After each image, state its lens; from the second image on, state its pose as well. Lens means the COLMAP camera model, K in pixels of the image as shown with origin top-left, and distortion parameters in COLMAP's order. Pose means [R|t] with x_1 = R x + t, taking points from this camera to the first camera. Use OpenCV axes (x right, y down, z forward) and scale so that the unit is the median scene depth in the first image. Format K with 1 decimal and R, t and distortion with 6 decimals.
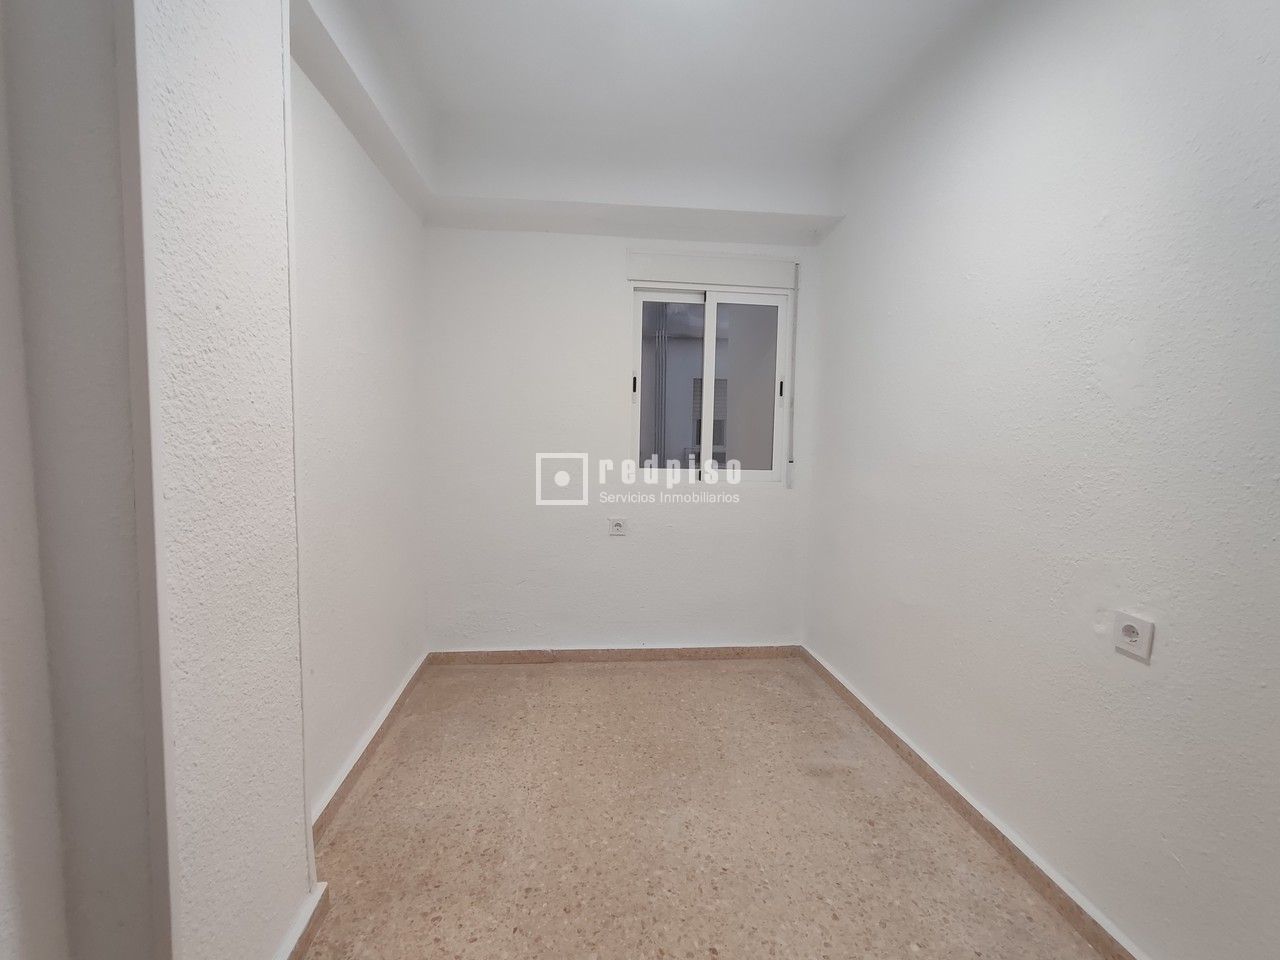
lens RADIAL K [[580.7, 0, 632.9], [0, 580.7, 486.5], [0, 0, 1]] dist [-0.021674, 0.014951]
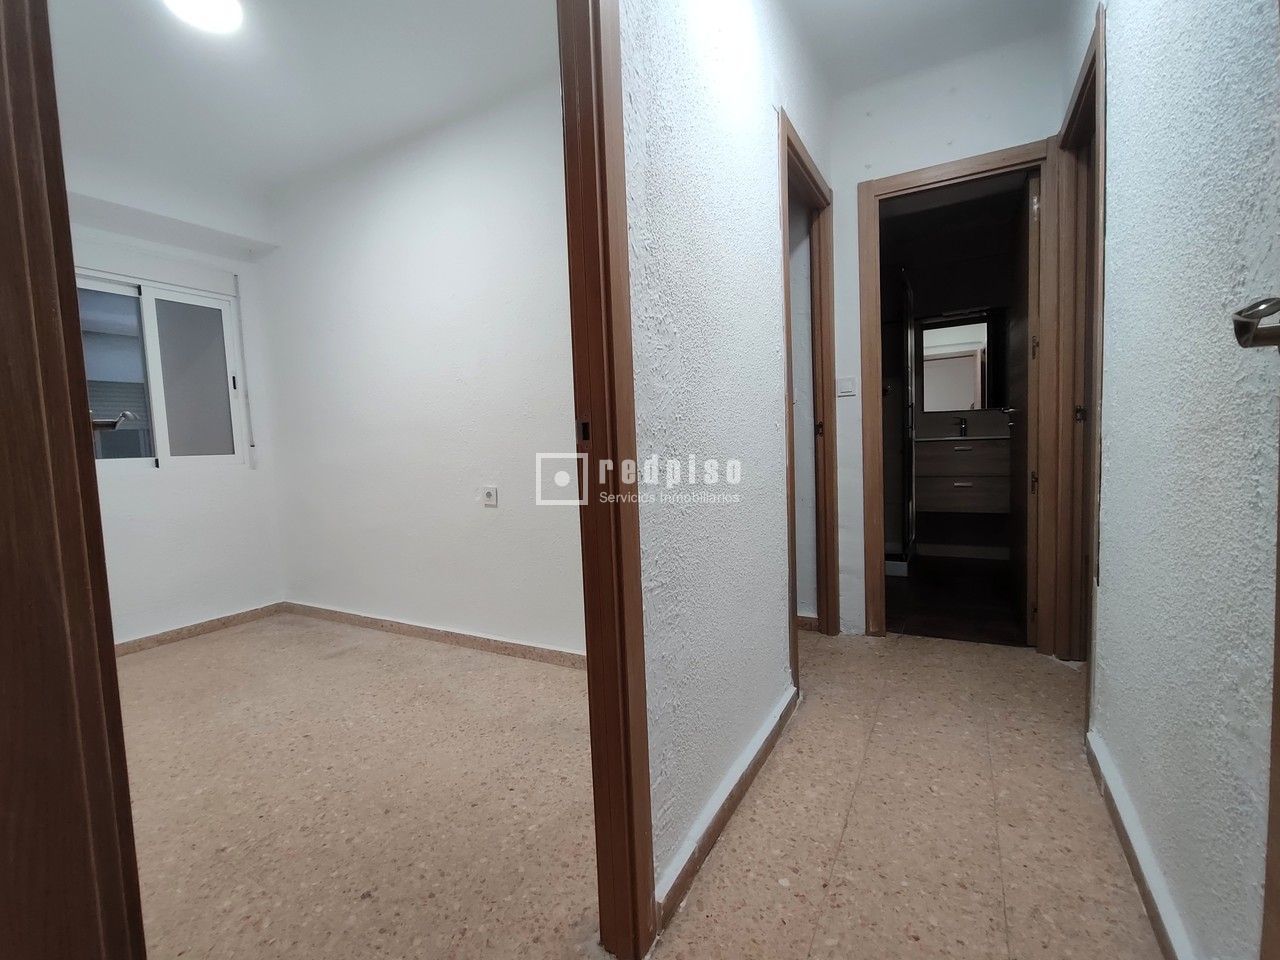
lens RADIAL K [[580.7, 0, 632.9], [0, 580.7, 486.5], [0, 0, 1]] dist [-0.021674, 0.014951]
pose [[0.576430, -0.104384, 0.810452, -0.262542], [0.122502, 0.991638, 0.040591, 0.095059], [-0.807912, 0.075884, 0.584397, -0.318962]]
